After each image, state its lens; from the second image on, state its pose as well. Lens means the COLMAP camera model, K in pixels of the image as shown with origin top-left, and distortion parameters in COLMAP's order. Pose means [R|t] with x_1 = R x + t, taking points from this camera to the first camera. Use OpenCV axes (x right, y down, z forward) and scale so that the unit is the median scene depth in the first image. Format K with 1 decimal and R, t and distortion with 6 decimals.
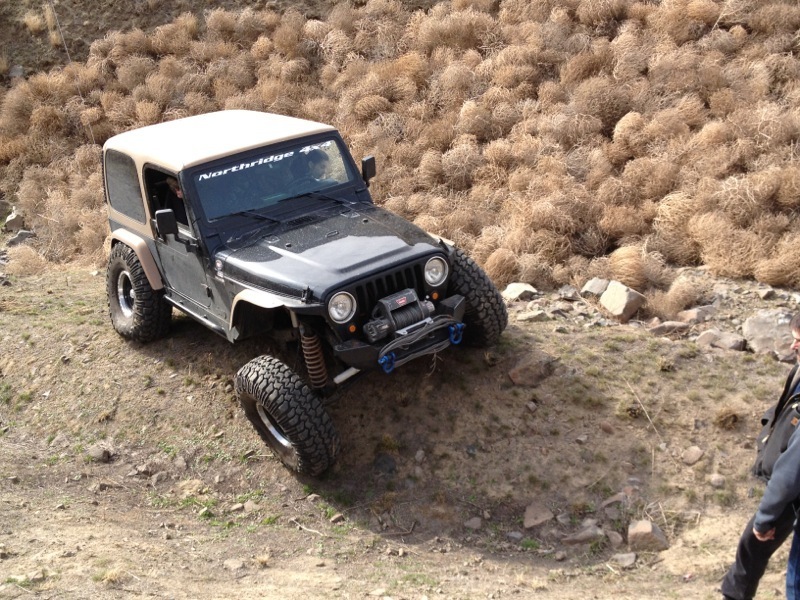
lens RADIAL K [[986.8, 0, 394.6], [0, 986.8, 305.3], [0, 0, 1]] dist [0.022584, 0.000000]
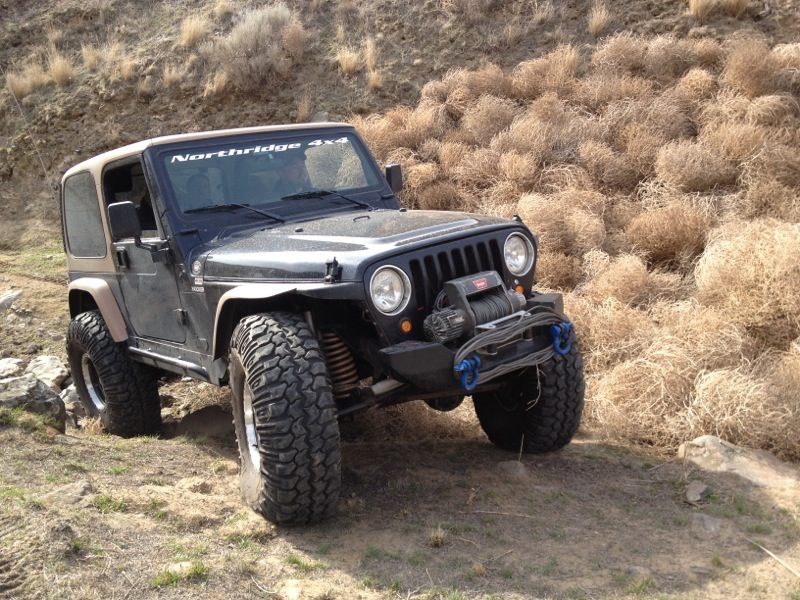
lens RADIAL K [[729.3, 0, 398.9], [0, 729.3, 301.3], [0, 0, 1]] dist [-0.004195, 0.000000]
pose [[0.981023, 0.085399, -0.174070, -0.220111], [-0.107193, 0.986982, -0.119899, -0.042932], [0.161565, 0.136283, 0.977407, 0.502572]]
